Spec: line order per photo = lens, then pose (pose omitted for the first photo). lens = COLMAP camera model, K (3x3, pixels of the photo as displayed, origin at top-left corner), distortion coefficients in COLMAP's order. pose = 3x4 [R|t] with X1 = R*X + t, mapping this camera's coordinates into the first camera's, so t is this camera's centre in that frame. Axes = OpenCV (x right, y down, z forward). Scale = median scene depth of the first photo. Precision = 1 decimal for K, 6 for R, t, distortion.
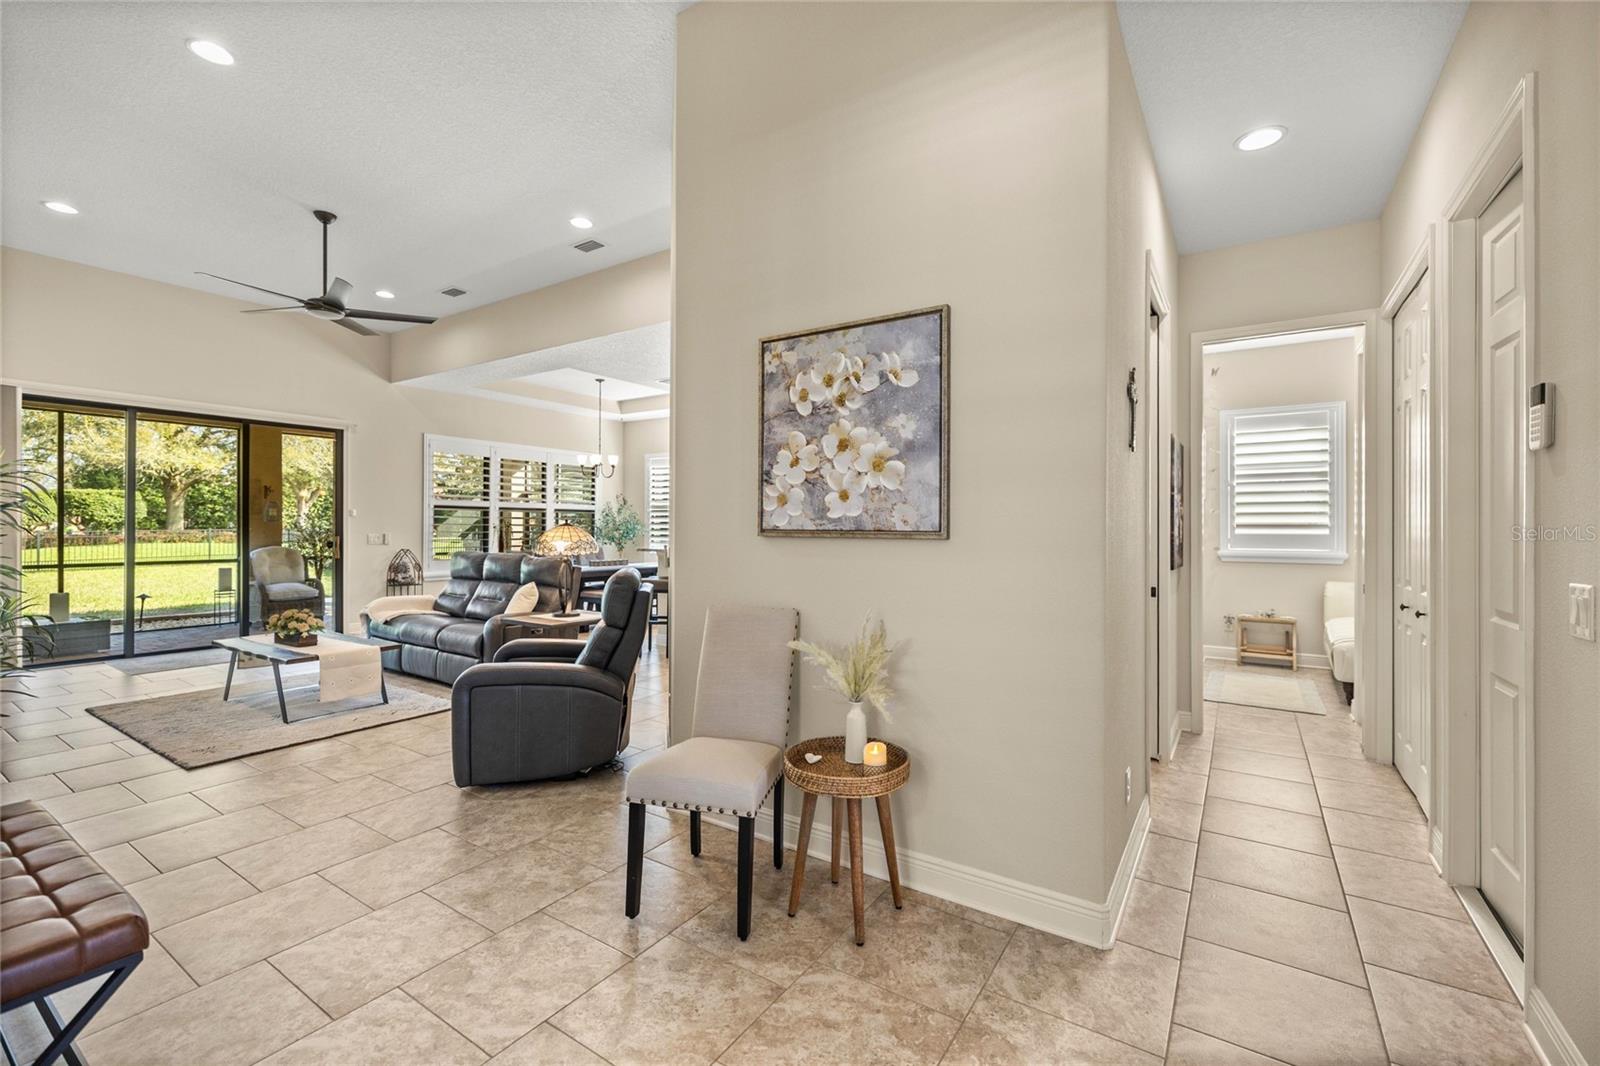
lens RADIAL K [[677.8, 0, 794.2], [0, 677.8, 524.1], [0, 0, 1]] dist [0.005105, -0.000125]
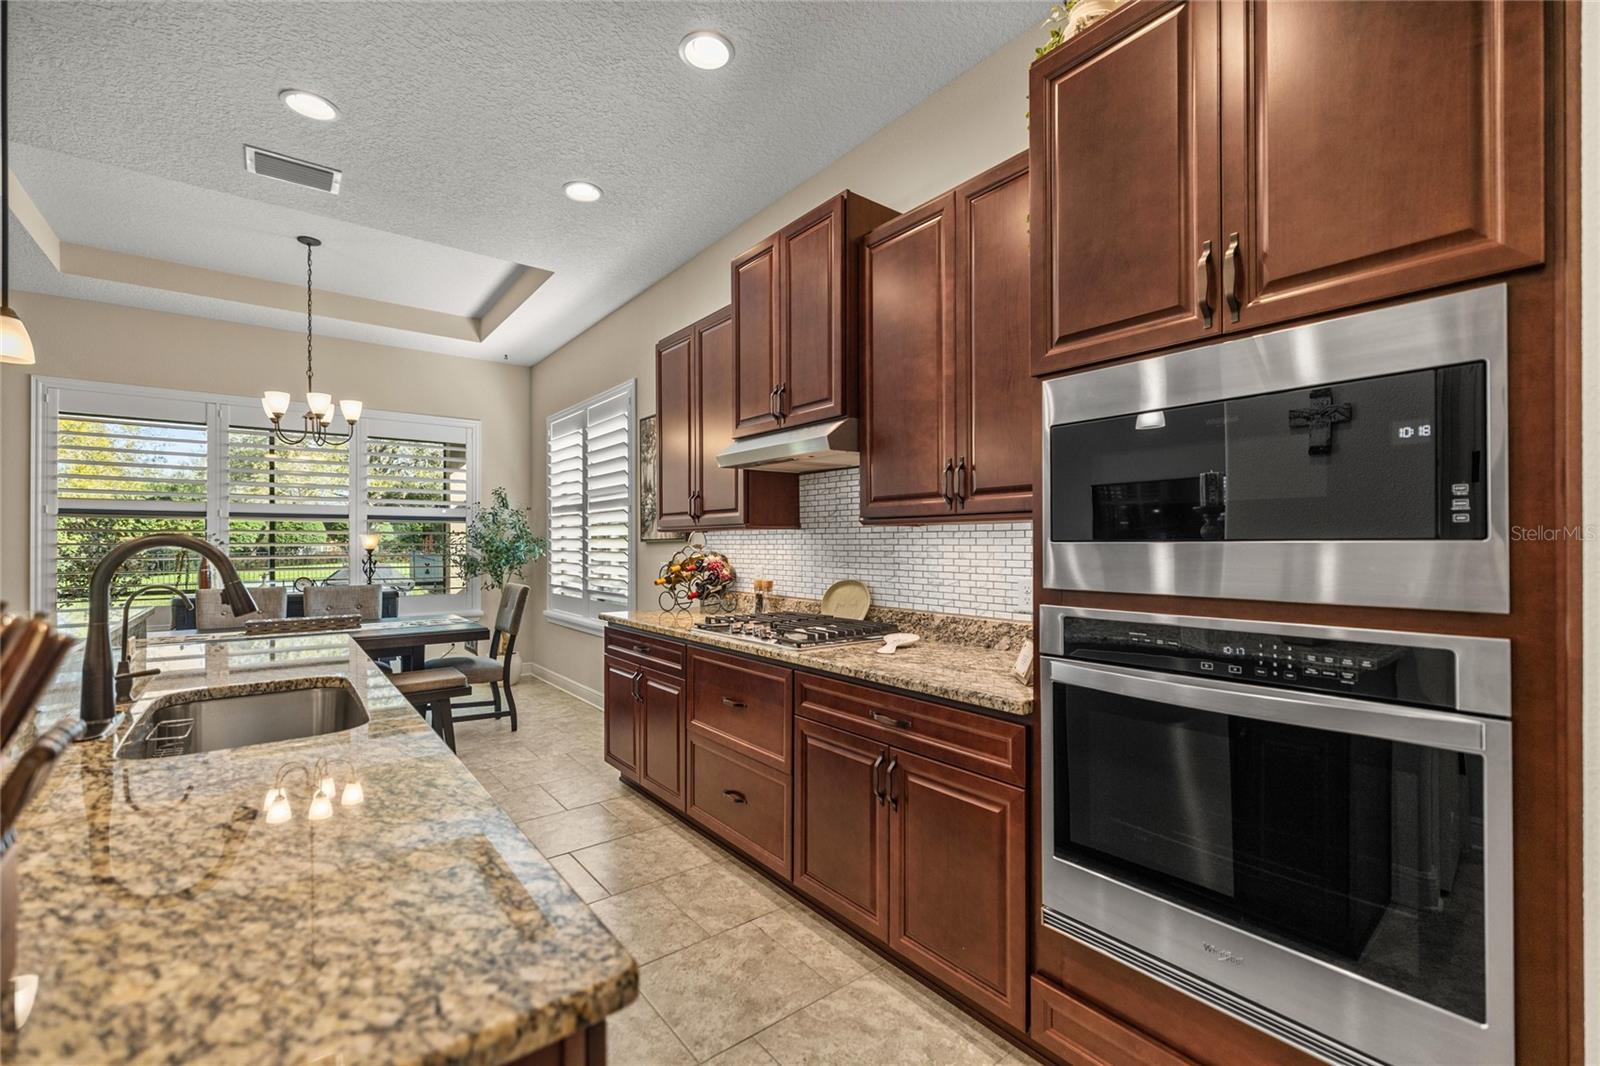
lens RADIAL K [[677.8, 0, 801.5], [0, 677.8, 539.8], [0, 0, 1]] dist [0.005105, -0.000125]
pose [[0.952226, -0.010508, -0.305215, 0.194937], [0.010086, 0.999945, -0.002960, 0.004479], [0.305229, -0.000259, 0.952279, 0.684189]]
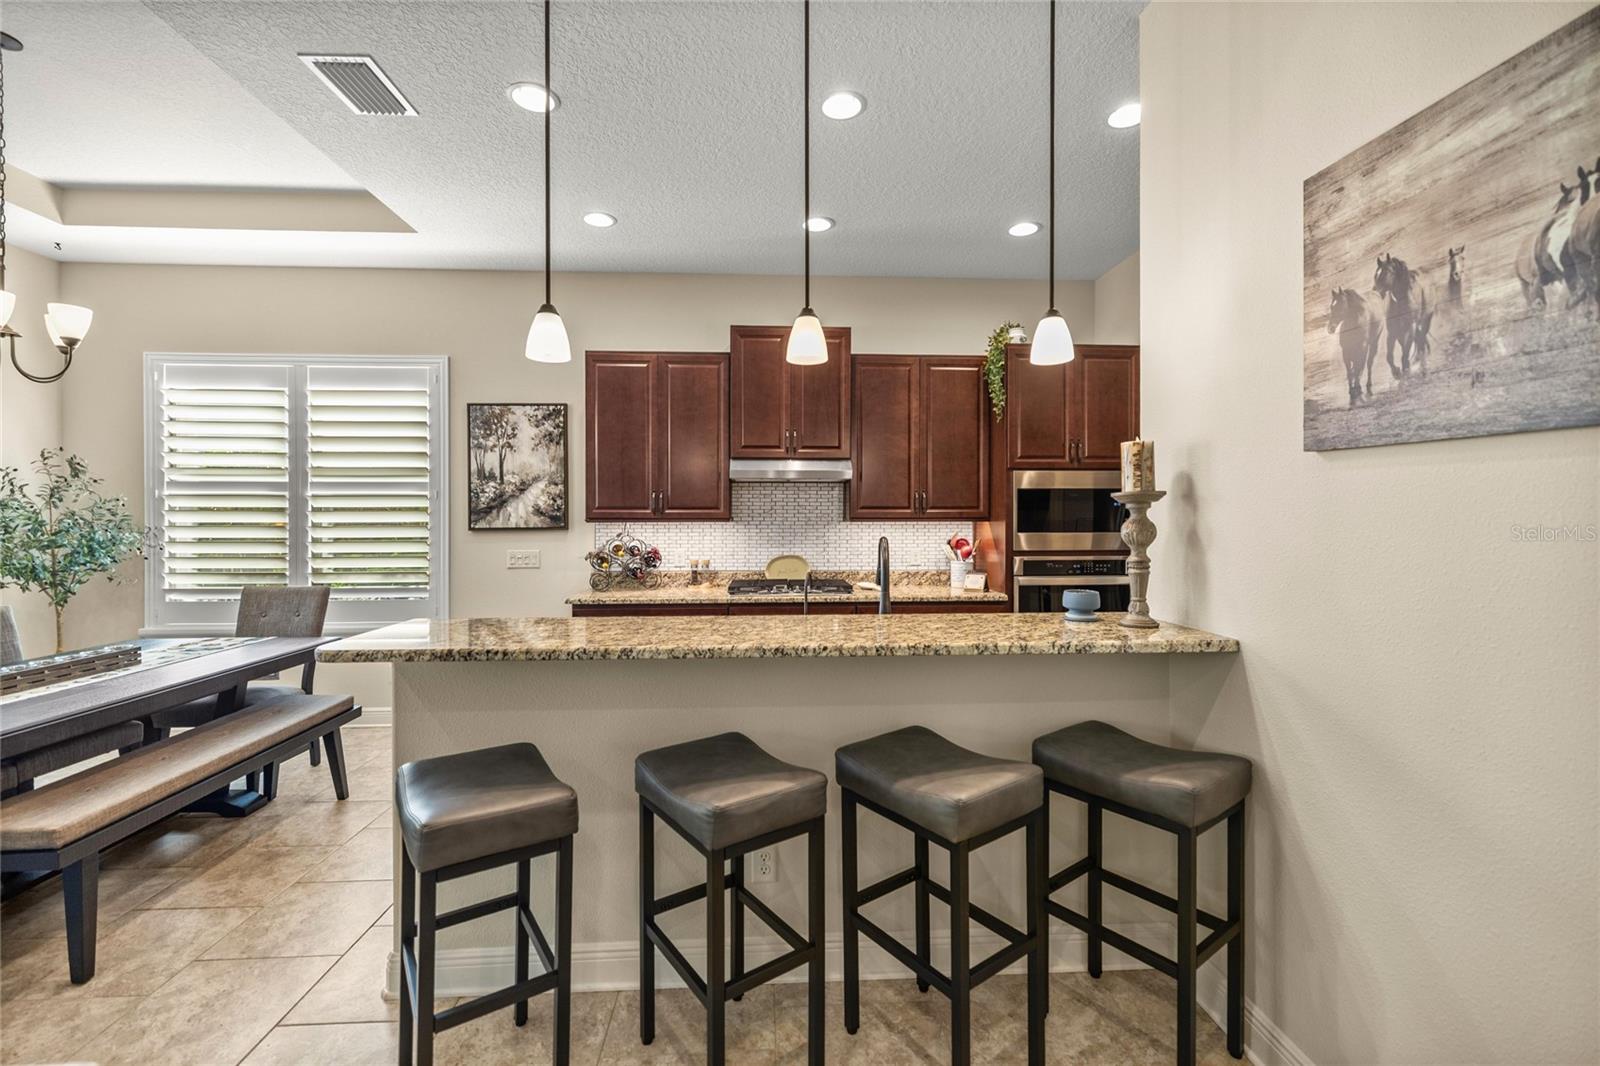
lens RADIAL K [[677.8, 0, 795.3], [0, 677.8, 518.6], [0, 0, 1]] dist [0.005105, -0.000125]
pose [[0.797979, -0.008822, 0.602621, -0.203650], [0.004529, 0.999952, 0.008642, -0.009228], [-0.602668, -0.004166, 0.797981, 0.592108]]
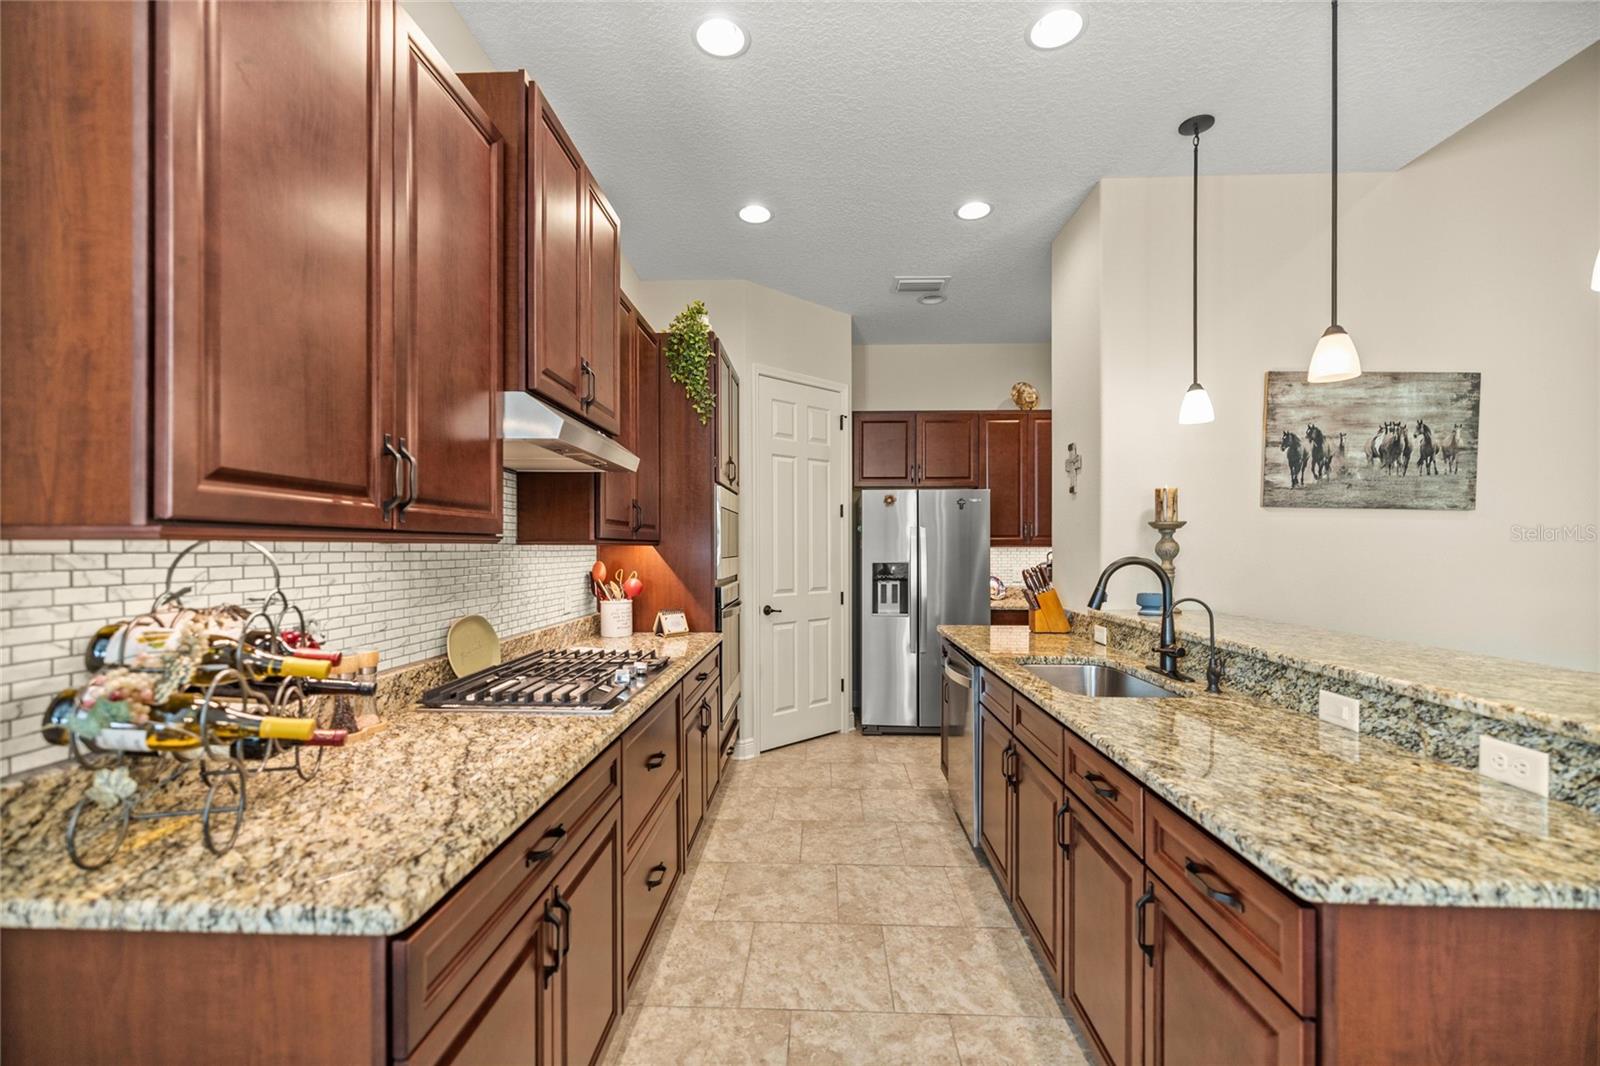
lens RADIAL K [[677.8, 0, 799.3], [0, 677.8, 550.1], [0, 0, 1]] dist [0.005105, -0.000125]
pose [[-0.526573, -0.009139, 0.850081, -0.163782], [-0.005995, 0.999957, 0.007036, -0.002683], [-0.850108, -0.001392, -0.526606, 1.048710]]
